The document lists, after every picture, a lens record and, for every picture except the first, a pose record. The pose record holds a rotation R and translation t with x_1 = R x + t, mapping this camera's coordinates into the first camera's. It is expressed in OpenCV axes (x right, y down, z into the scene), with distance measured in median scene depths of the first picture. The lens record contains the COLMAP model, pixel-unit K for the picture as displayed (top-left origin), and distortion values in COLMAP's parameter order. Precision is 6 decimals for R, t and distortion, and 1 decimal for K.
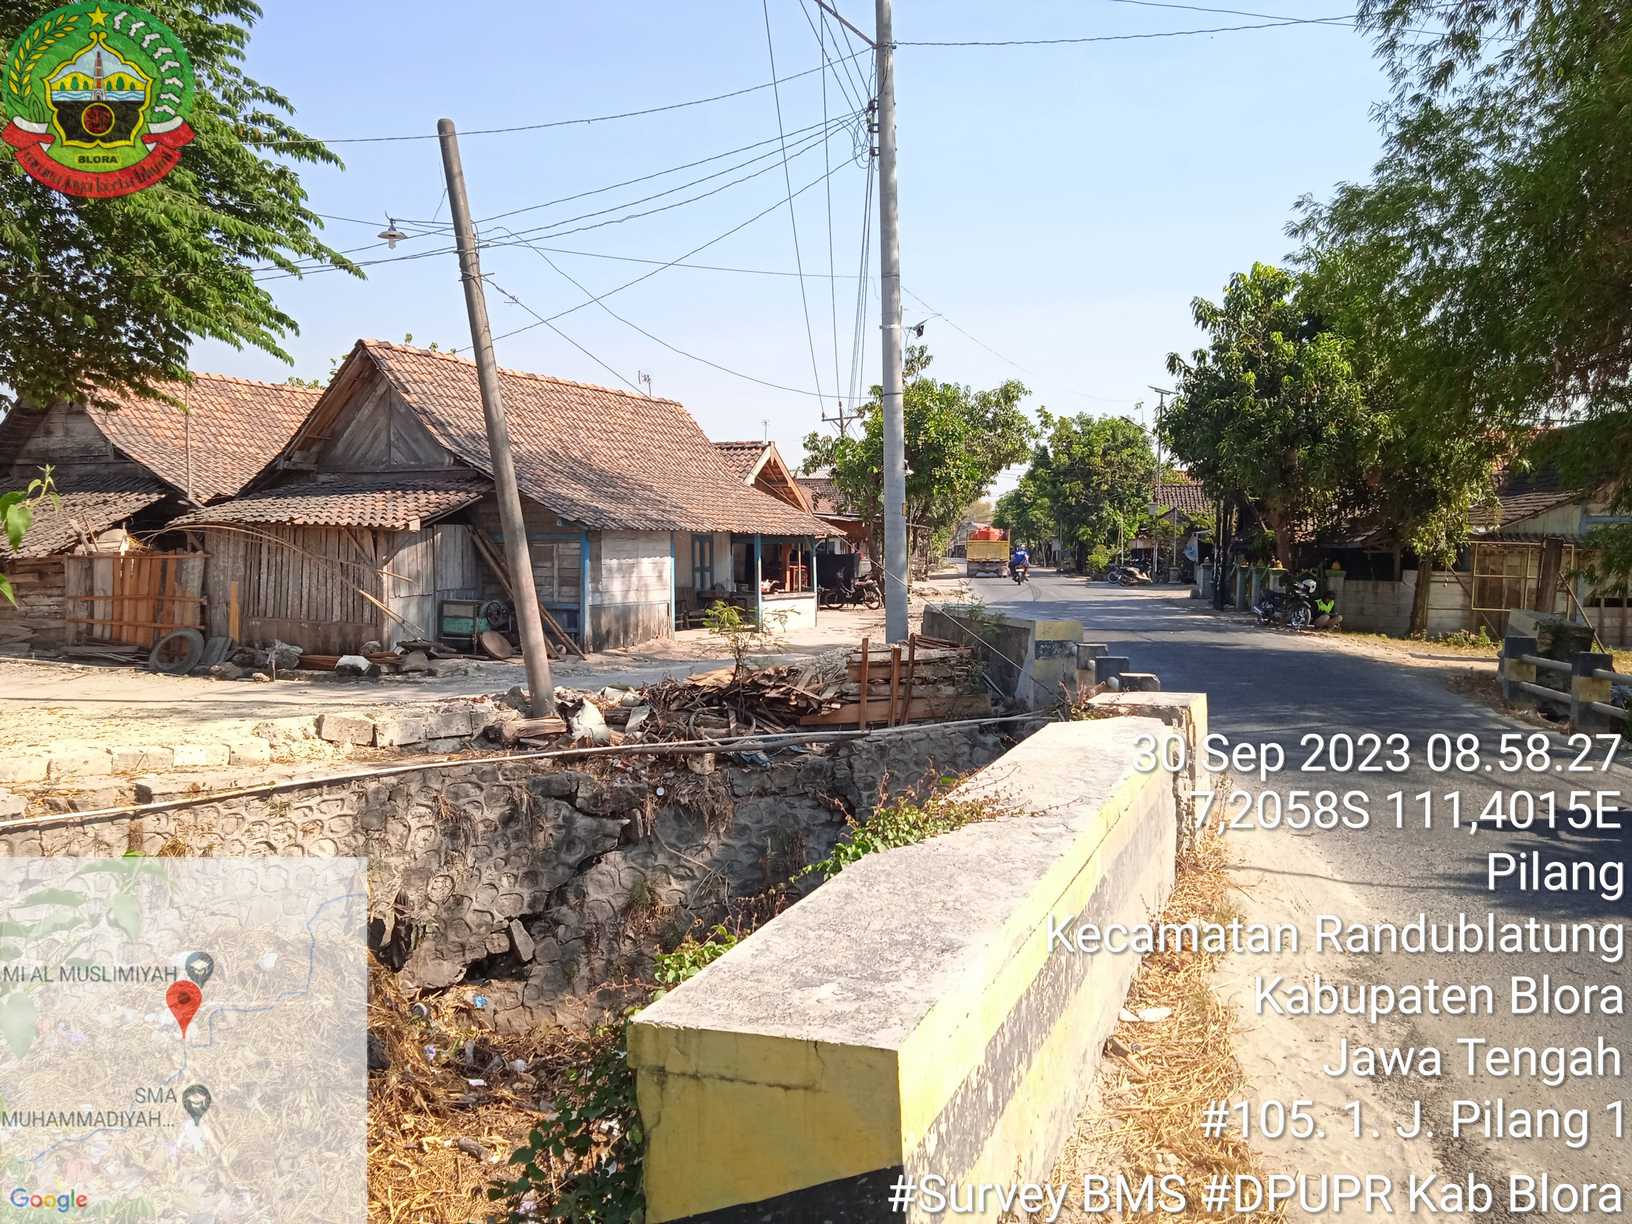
lens RADIAL K [[1344.6, 0, 818.7], [0, 1344.6, 607.8], [0, 0, 1]] dist [0.043024, -0.035686]
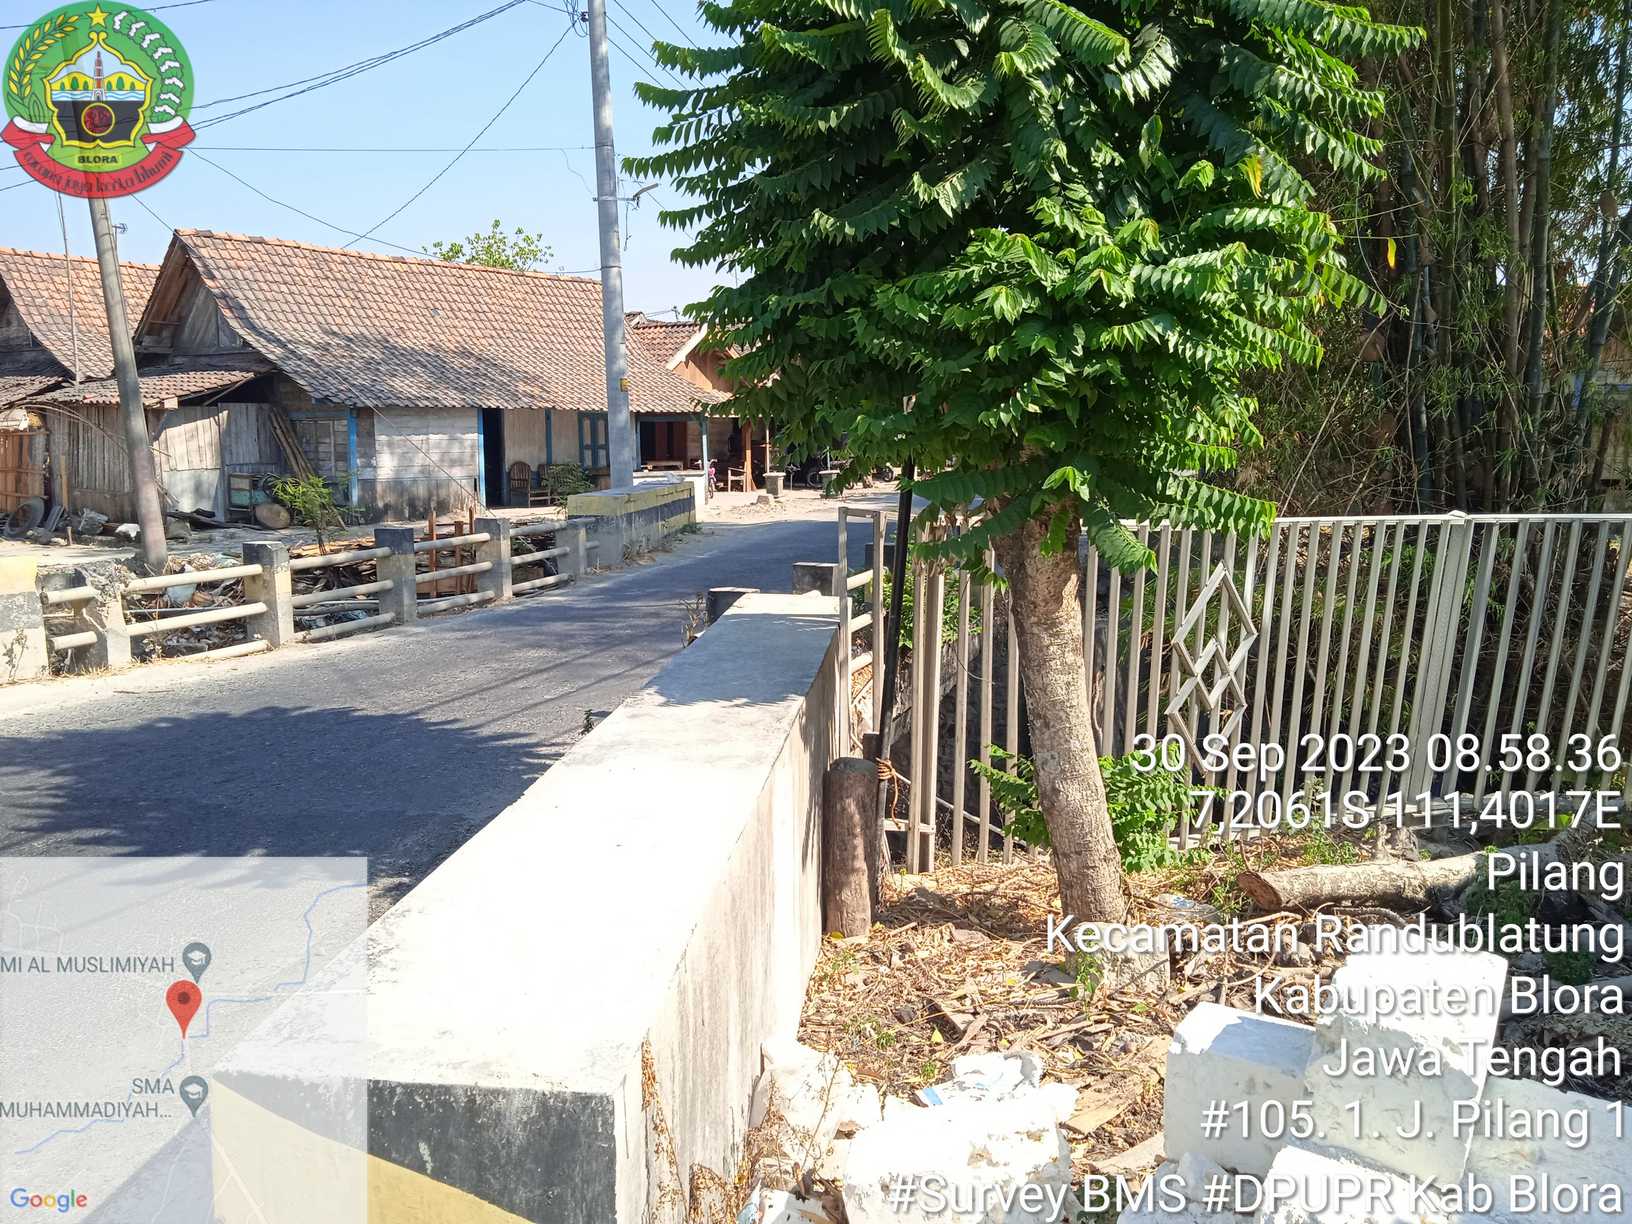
lens RADIAL K [[1344.6, 0, 814.7], [0, 1344.6, 617.4], [0, 0, 1]] dist [0.043024, -0.035686]
pose [[0.973103, 0.028979, -0.228542, 0.455517], [-0.007230, 0.995410, 0.095433, 0.002050], [0.230259, -0.091214, 0.968845, 0.049772]]
